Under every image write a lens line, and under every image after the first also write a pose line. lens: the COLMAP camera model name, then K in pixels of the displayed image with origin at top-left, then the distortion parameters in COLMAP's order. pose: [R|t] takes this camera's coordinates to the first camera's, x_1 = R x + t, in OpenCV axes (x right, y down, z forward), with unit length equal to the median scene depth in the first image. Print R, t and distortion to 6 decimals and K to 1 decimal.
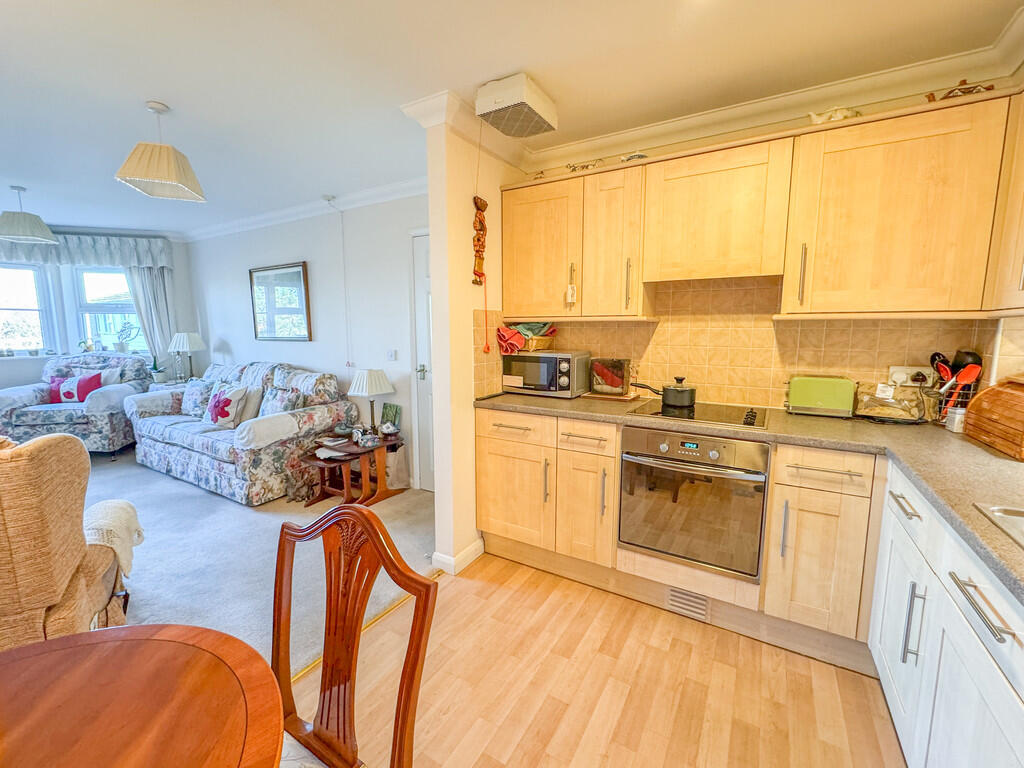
lens RADIAL K [[423.5, 0, 507.4], [0, 423.5, 383.8], [0, 0, 1]] dist [0.000745, 0.000329]
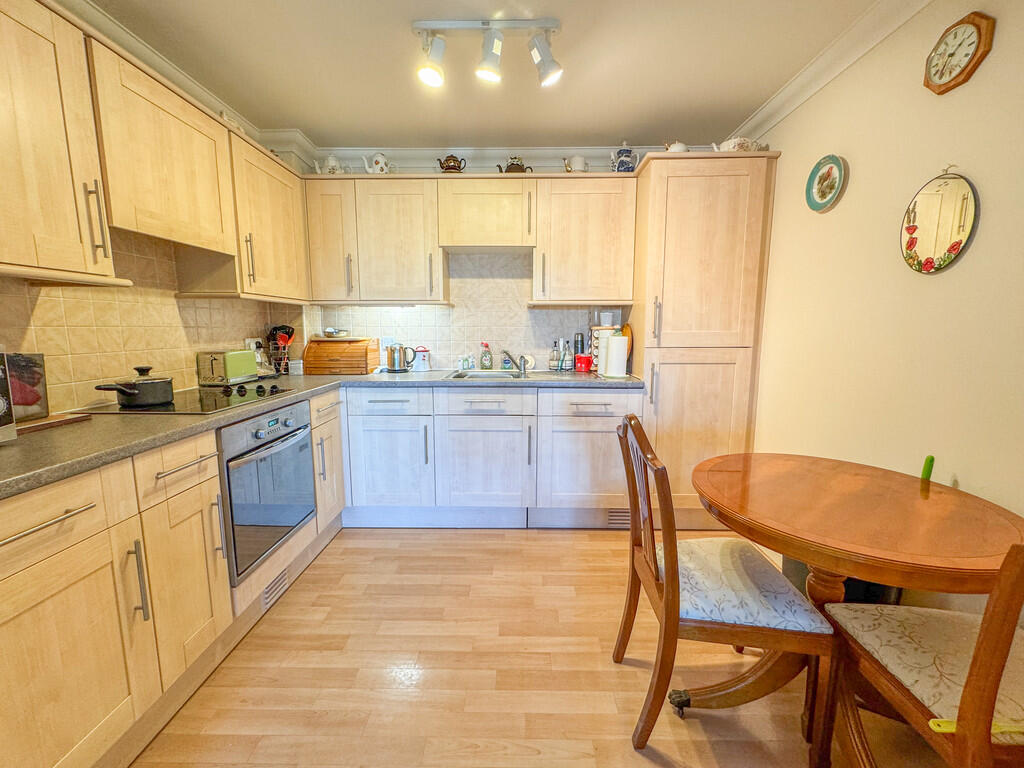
lens RADIAL K [[423.5, 0, 510.0], [0, 423.5, 382.4], [0, 0, 1]] dist [0.000745, 0.000329]
pose [[-0.491924, -0.110136, 0.863644, -0.575405], [0.121661, 0.973538, 0.193447, -0.056787], [-0.862096, 0.200233, -0.465507, 0.825907]]
